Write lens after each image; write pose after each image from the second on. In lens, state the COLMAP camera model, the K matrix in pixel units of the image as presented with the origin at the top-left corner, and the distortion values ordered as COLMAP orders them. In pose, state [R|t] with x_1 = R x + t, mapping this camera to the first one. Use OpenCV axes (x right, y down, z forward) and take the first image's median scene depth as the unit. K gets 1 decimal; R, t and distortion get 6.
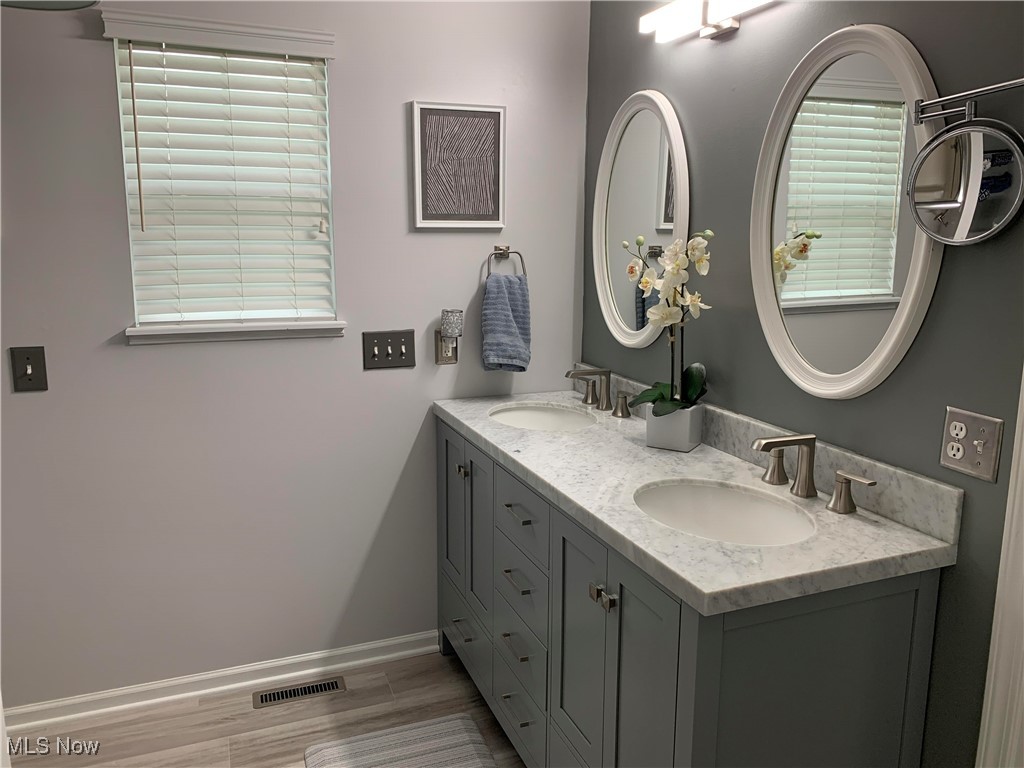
lens RADIAL K [[775.7, 0, 504.0], [0, 775.7, 385.2], [0, 0, 1]] dist [0.024572, -0.021840]
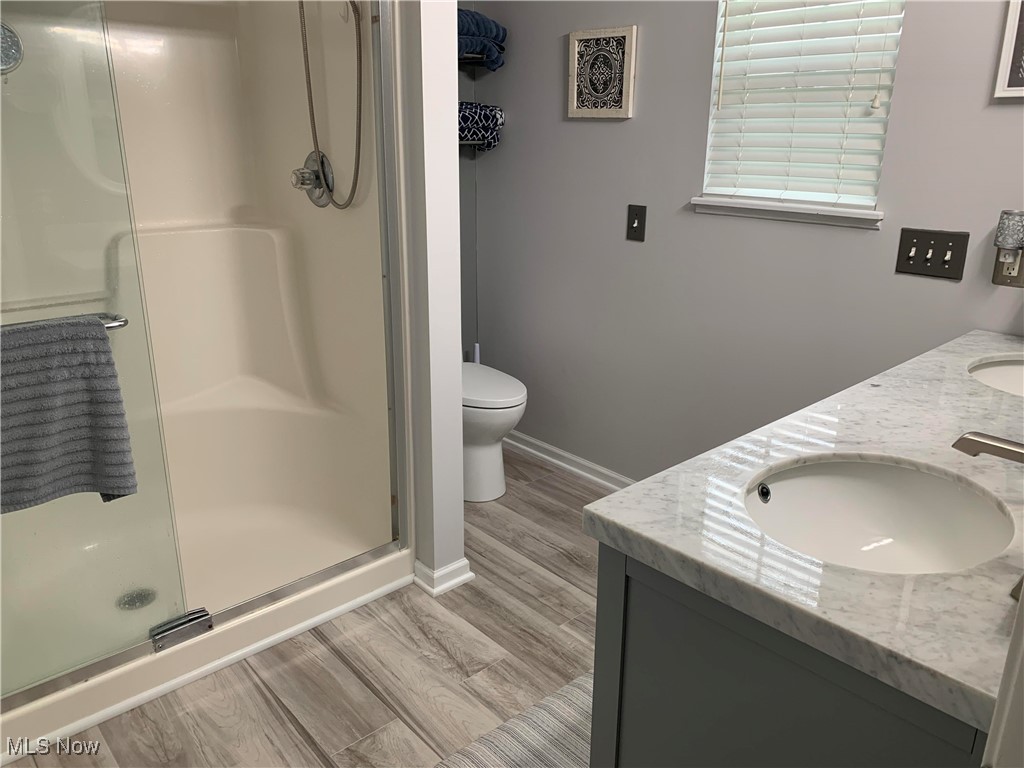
lens RADIAL K [[775.7, 0, 505.5], [0, 775.7, 384.4], [0, 0, 1]] dist [0.024572, -0.021840]
pose [[0.353311, 0.291321, -0.888990, 0.520523], [-0.180741, 0.953630, 0.240672, -0.034474], [0.917880, 0.075645, 0.389581, 0.300110]]
